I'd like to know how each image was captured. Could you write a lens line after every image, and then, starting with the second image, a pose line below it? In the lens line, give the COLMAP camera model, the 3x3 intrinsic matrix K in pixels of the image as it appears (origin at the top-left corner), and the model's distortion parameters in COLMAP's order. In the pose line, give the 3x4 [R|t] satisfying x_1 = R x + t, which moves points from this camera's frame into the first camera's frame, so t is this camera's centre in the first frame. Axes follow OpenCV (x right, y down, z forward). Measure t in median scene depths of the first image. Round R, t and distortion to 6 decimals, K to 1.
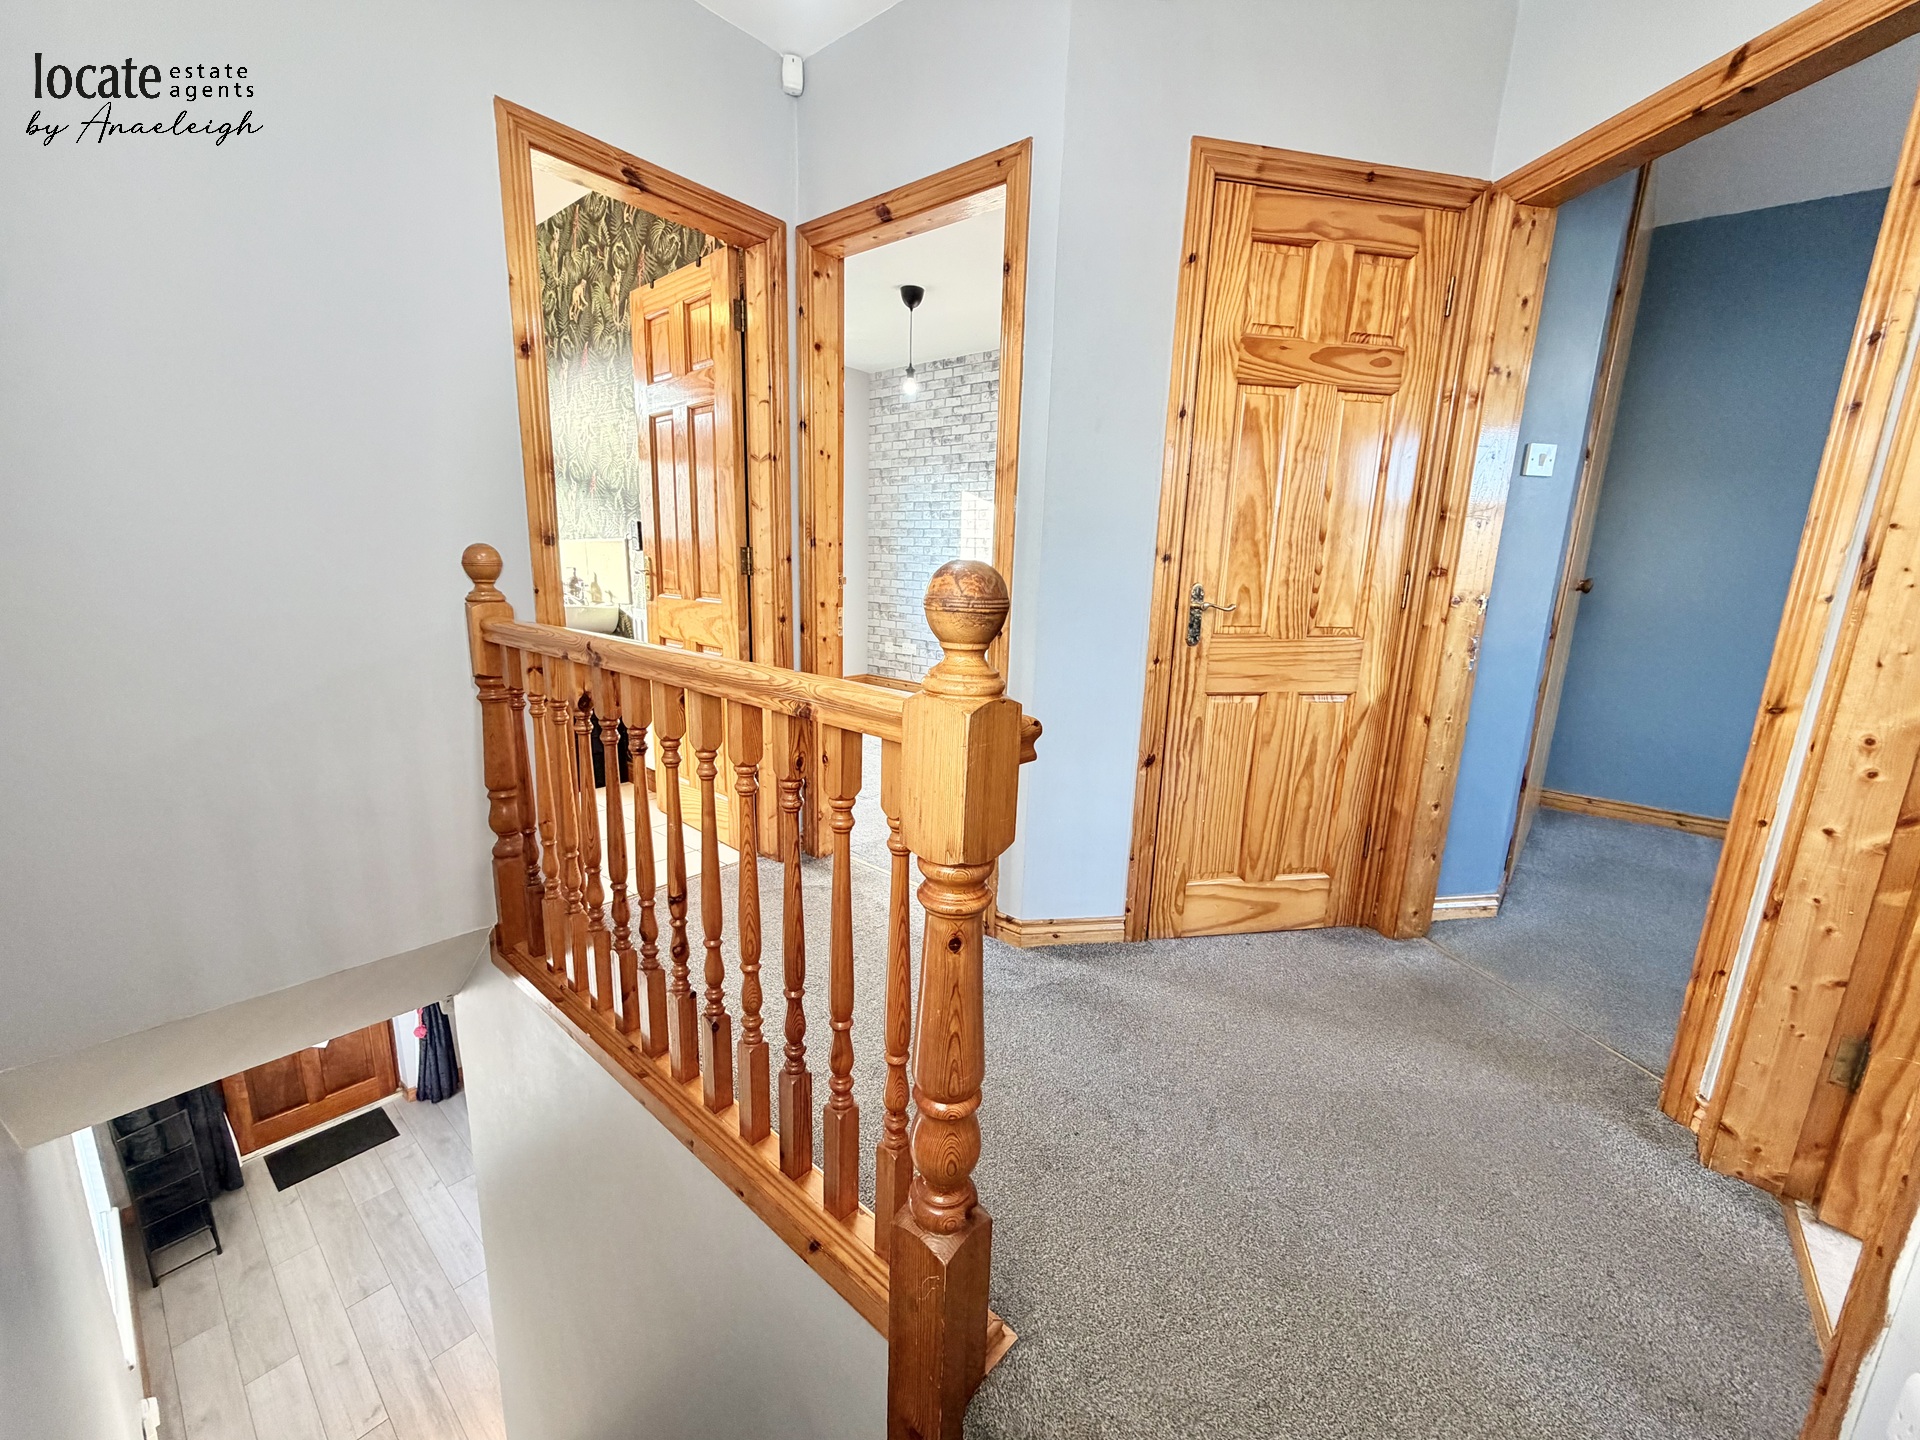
lens RADIAL K [[764.4, 0, 960.1], [0, 764.4, 724.9], [0, 0, 1]] dist [0.000759, -0.000141]
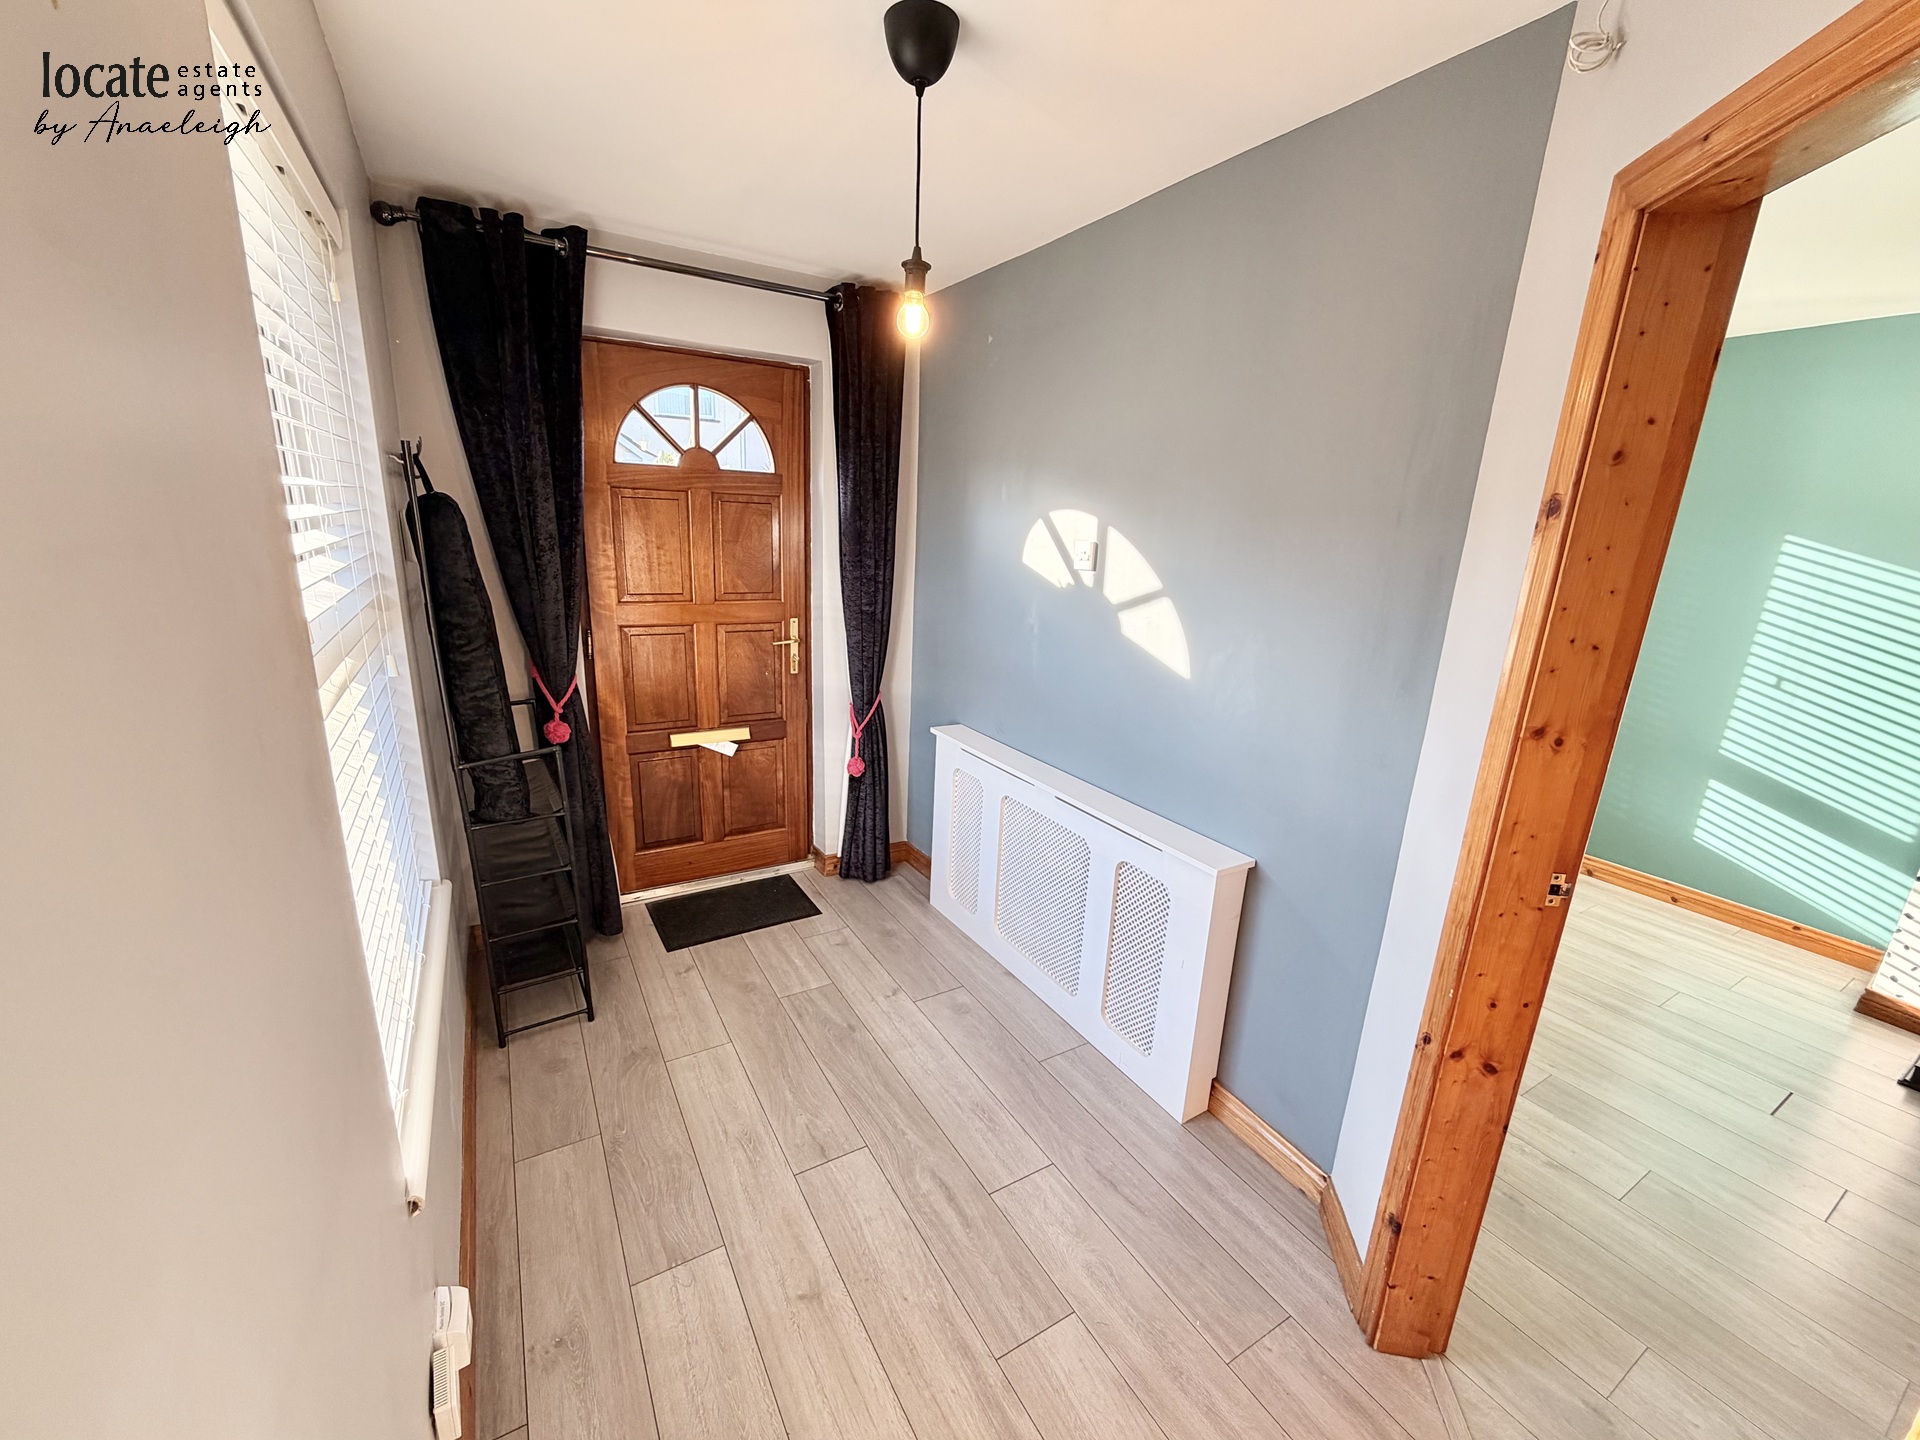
lens RADIAL K [[764.4, 0, 962.2], [0, 764.4, 730.4], [0, 0, 1]] dist [0.000759, -0.000141]
pose [[0.947342, 0.093652, -0.306223, -0.520433], [-0.080654, 0.995231, 0.054859, 0.400274], [0.309900, -0.027272, 0.950378, 0.517763]]
